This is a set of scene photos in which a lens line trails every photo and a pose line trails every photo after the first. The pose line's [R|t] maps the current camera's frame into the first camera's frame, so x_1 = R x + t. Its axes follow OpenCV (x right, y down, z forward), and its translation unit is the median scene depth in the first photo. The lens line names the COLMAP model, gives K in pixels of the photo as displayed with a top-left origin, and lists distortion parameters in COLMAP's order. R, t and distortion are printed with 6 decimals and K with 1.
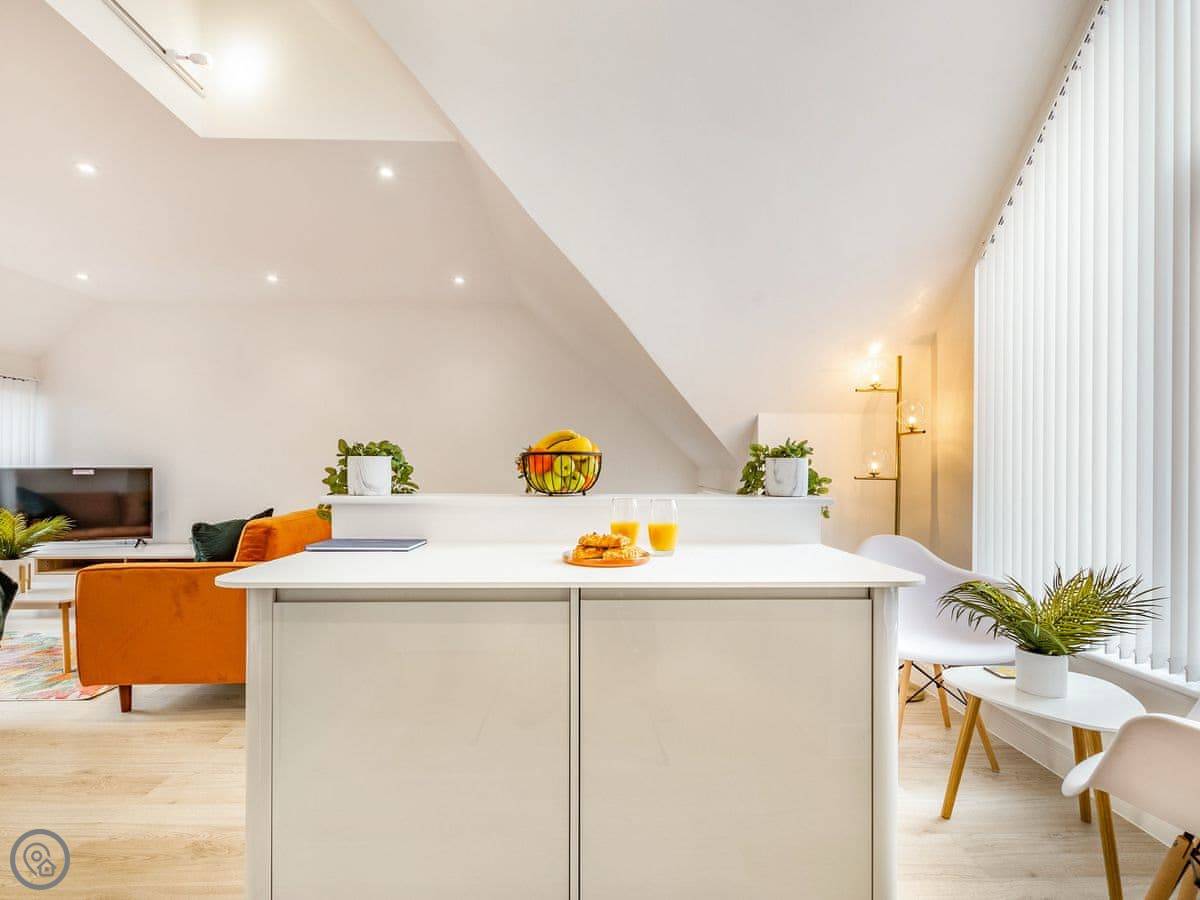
lens RADIAL K [[619.8, 0, 627.0], [0, 619.8, 472.6], [0, 0, 1]] dist [0.007084, -0.007196]
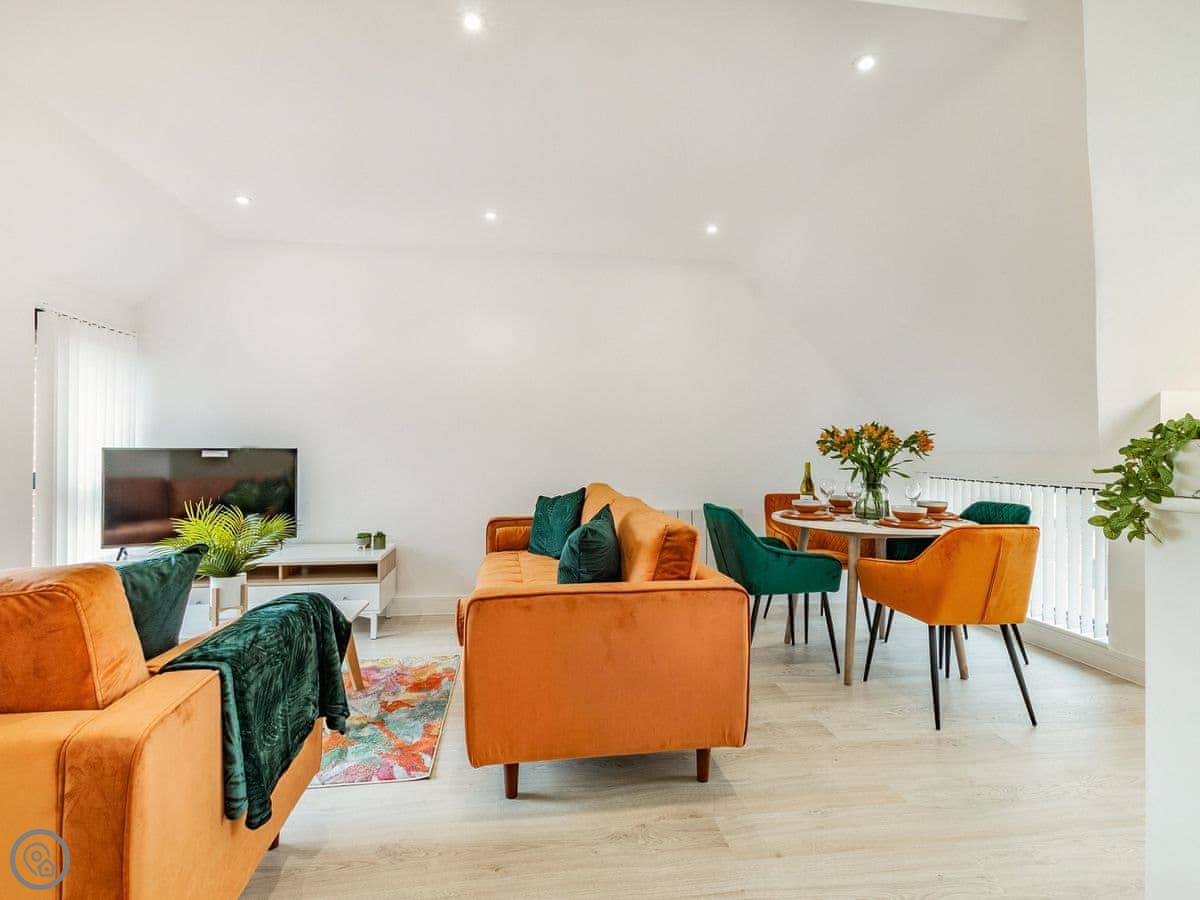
lens RADIAL K [[608.6, 0, 590.0], [0, 608.6, 443.8], [0, 0, 1]] dist [0.007131, 0.001814]
pose [[0.992518, 0.006317, 0.121935, -0.880884], [-0.004442, 0.999868, -0.015648, -0.006118], [-0.122018, 0.014989, 0.992415, 0.322592]]
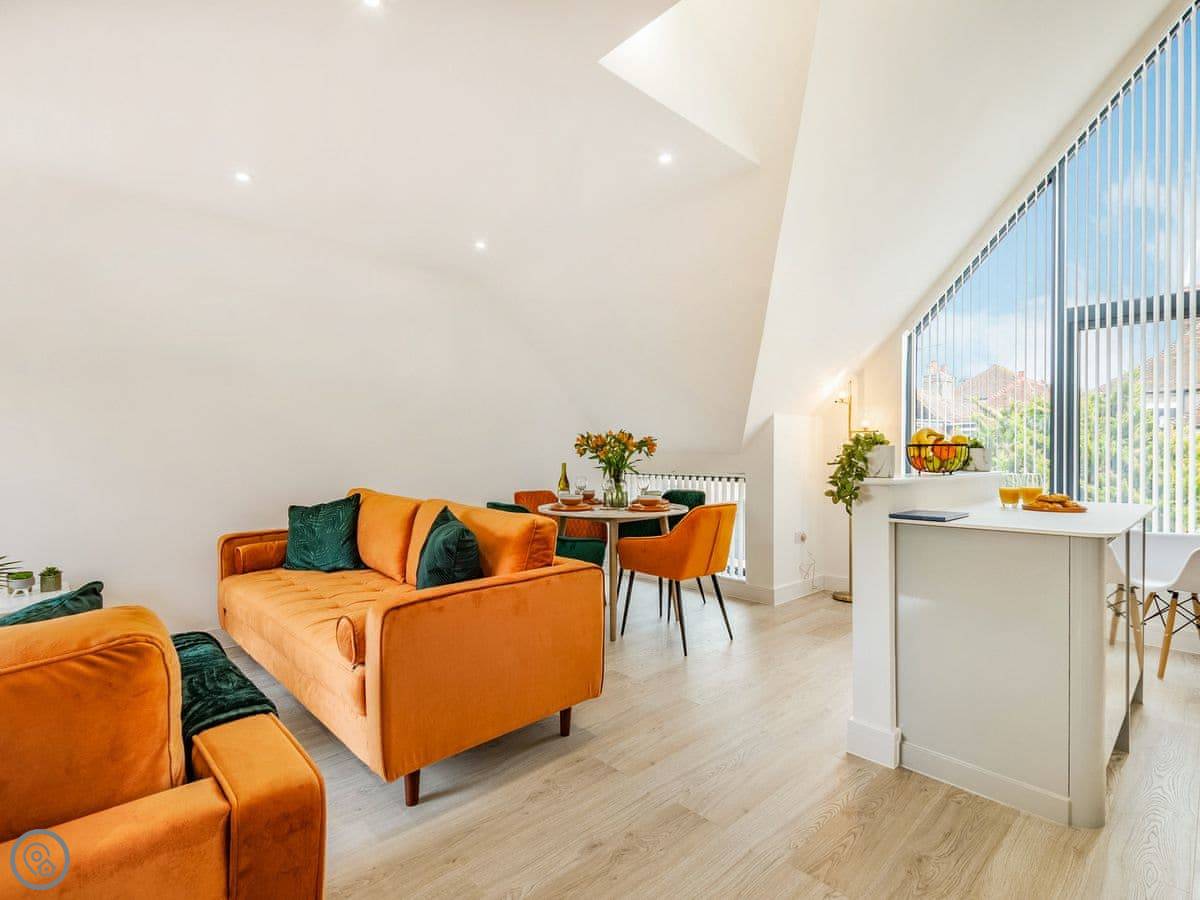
lens RADIAL K [[608.6, 0, 612.0], [0, 608.6, 455.1], [0, 0, 1]] dist [0.007131, 0.001814]
pose [[0.718129, -0.003093, 0.695904, -1.228647], [0.005117, 0.999987, -0.000835, -0.006184], [-0.695892, 0.004161, 0.718135, 0.381534]]
